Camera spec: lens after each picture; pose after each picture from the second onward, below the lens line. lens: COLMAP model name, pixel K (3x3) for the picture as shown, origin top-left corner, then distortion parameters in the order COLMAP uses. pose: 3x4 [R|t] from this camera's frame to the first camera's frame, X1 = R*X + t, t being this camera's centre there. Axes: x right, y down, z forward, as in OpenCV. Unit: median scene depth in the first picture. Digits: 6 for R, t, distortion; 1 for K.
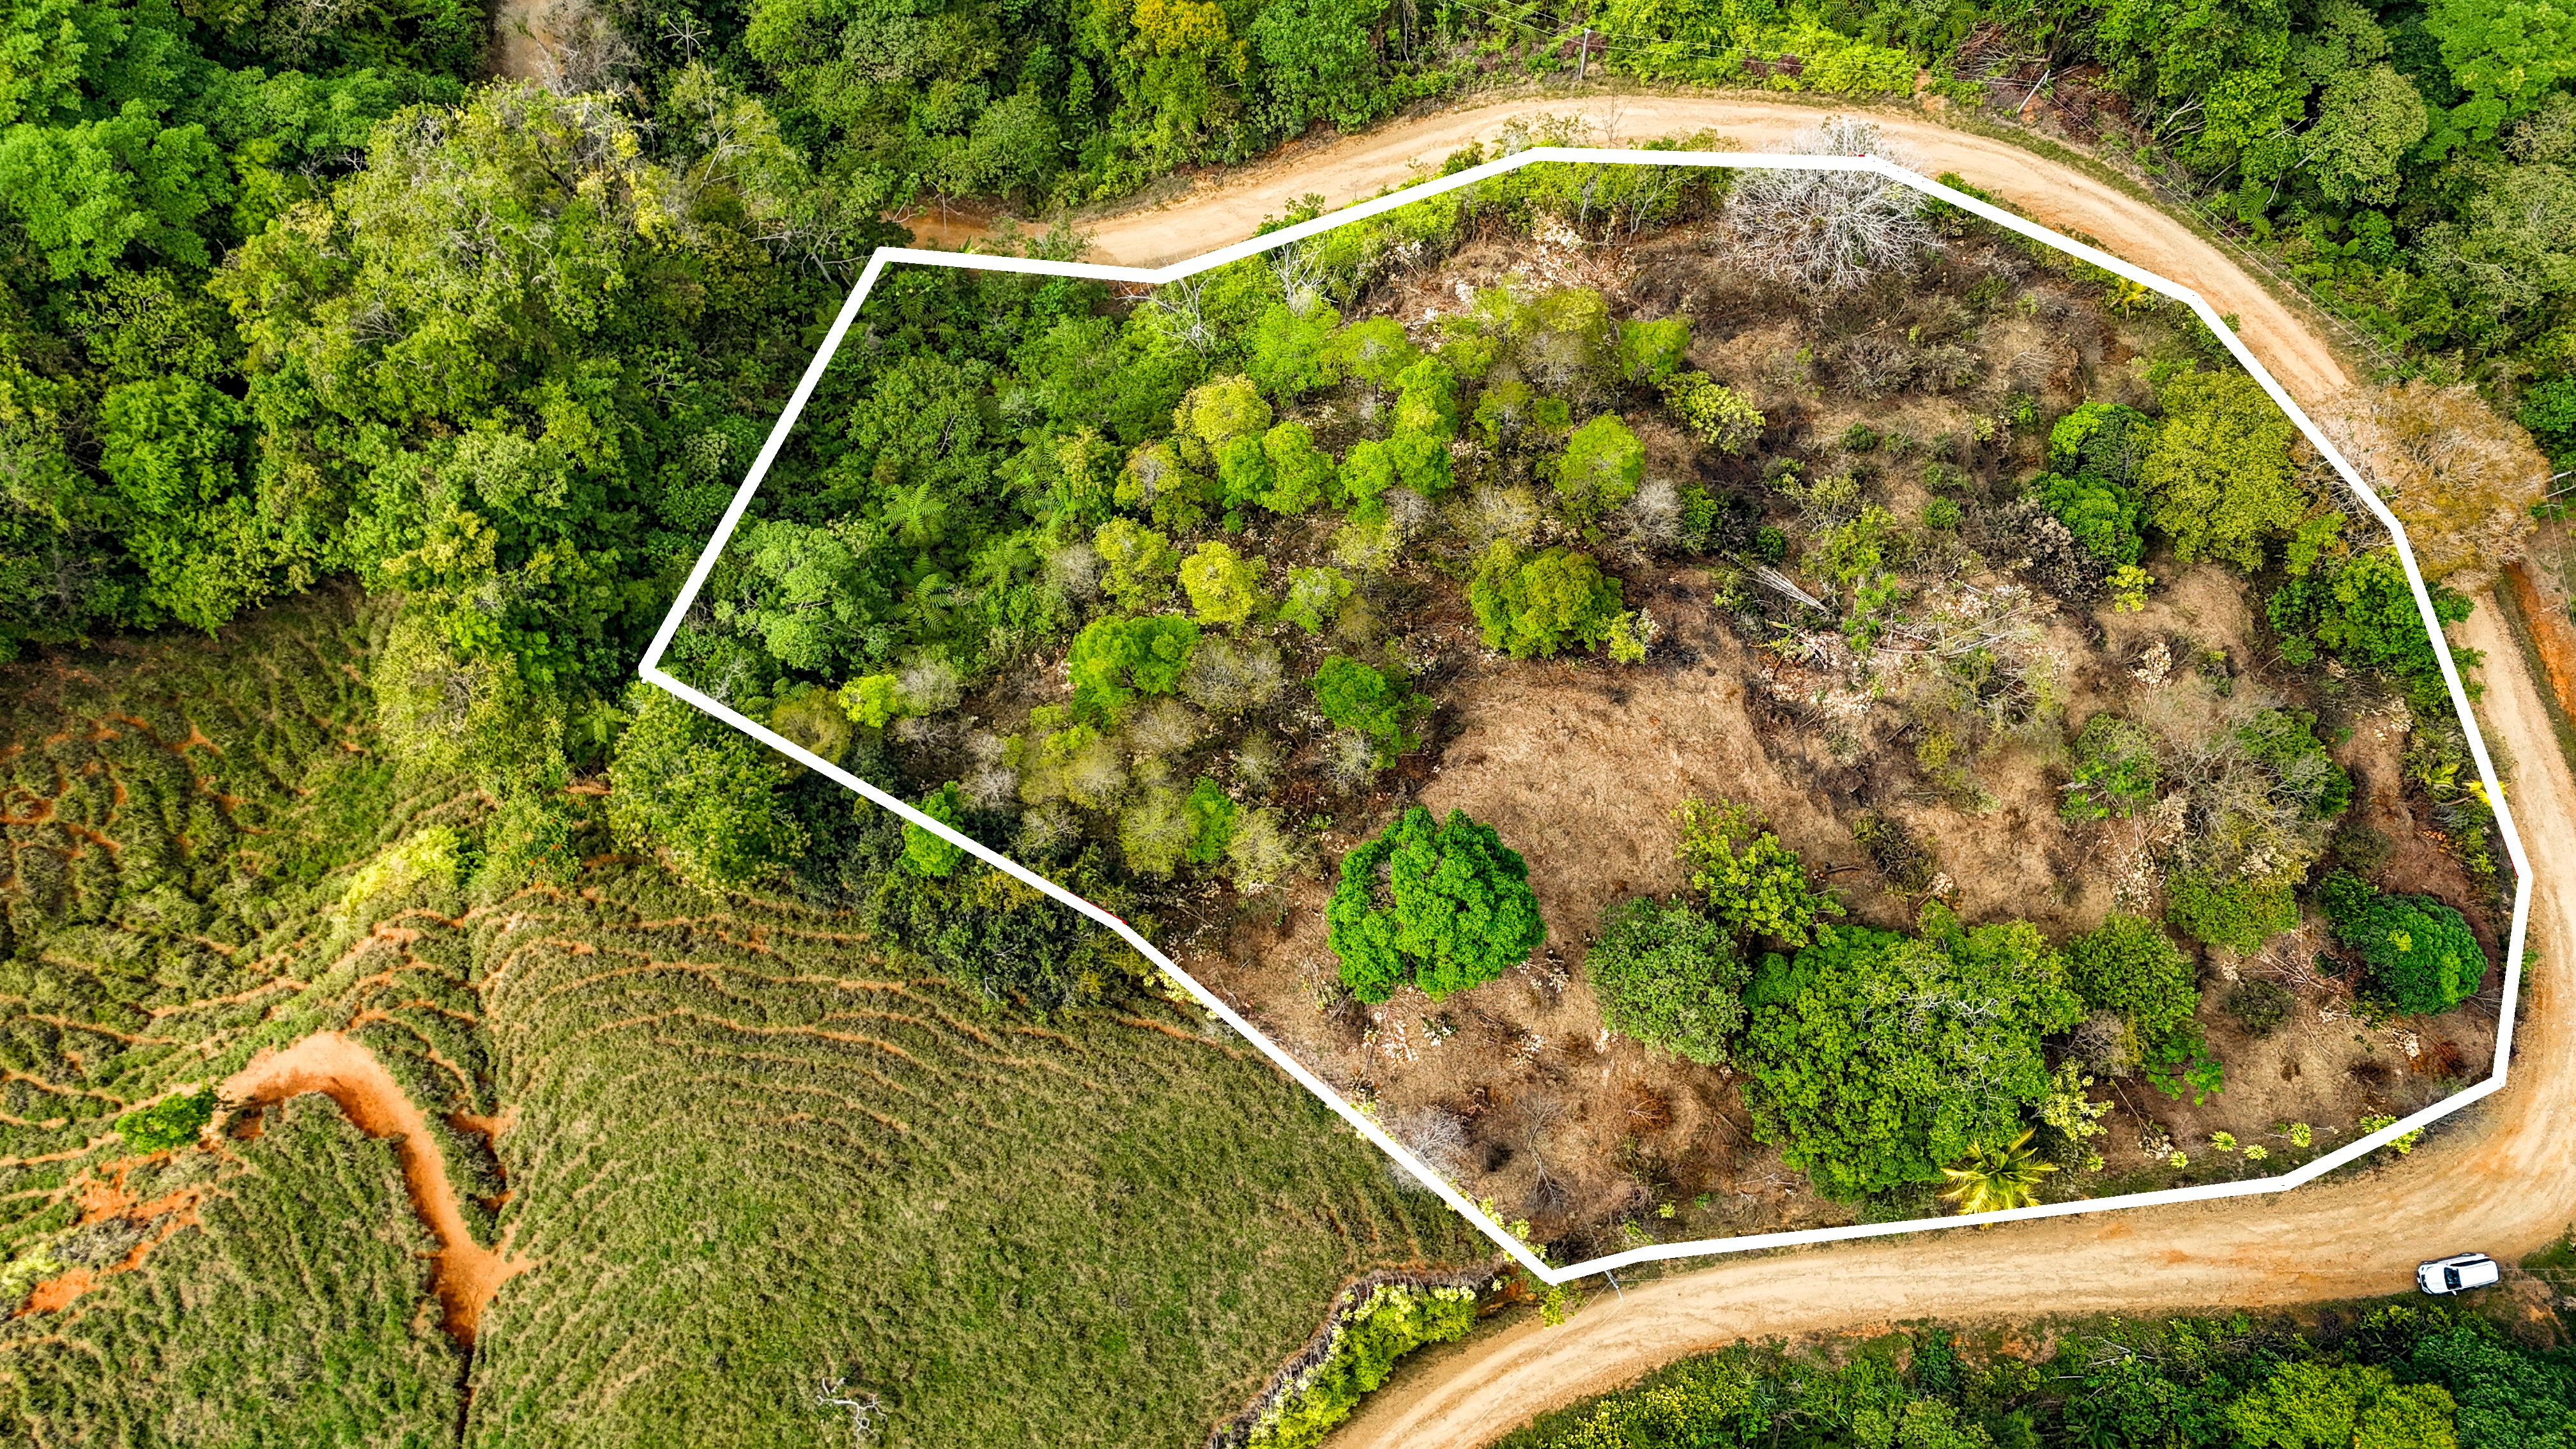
lens RADIAL K [[1901.5, 0, 1280.6], [0, 1901.5, 714.2], [0, 0, 1]] dist [0.071707, -0.066700]
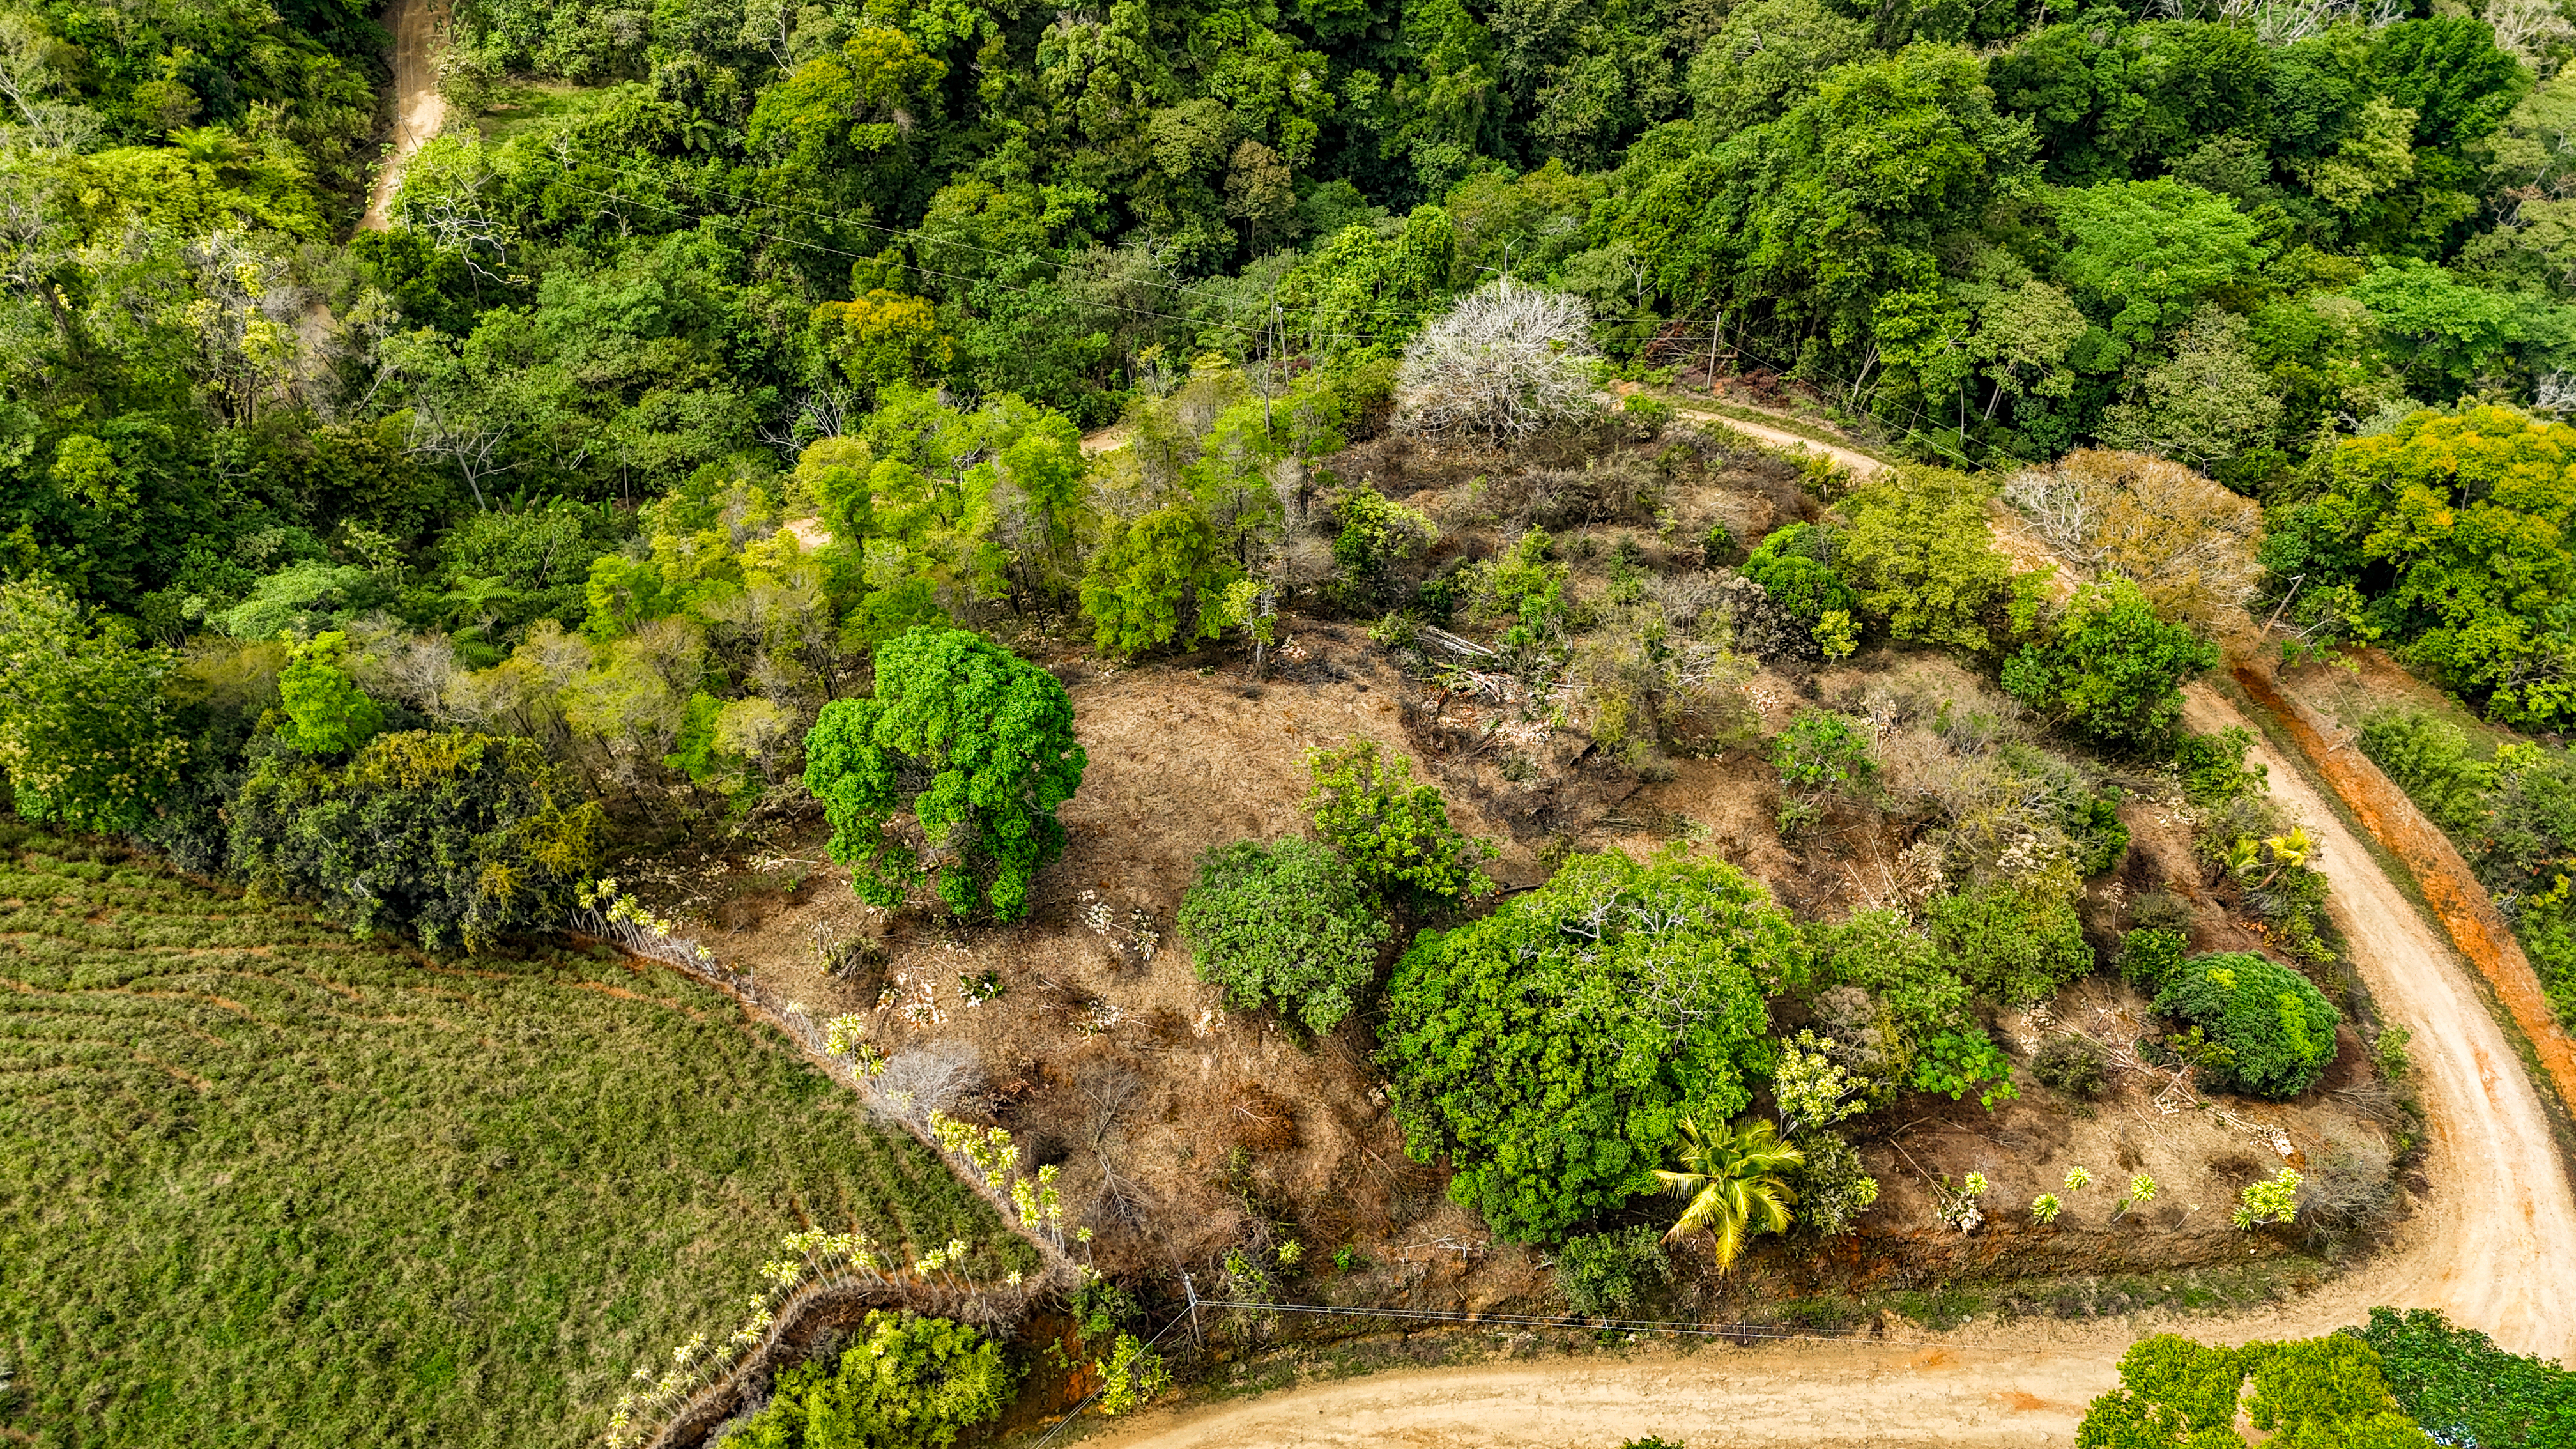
lens RADIAL K [[1901.5, 0, 1290.1], [0, 1901.5, 729.8], [0, 0, 1]] dist [0.071707, -0.066700]
pose [[0.999649, 0.003110, 0.026297, 0.179687], [0.009721, 0.880636, -0.473694, 0.420224], [-0.024632, 0.473784, 0.880297, 0.269622]]
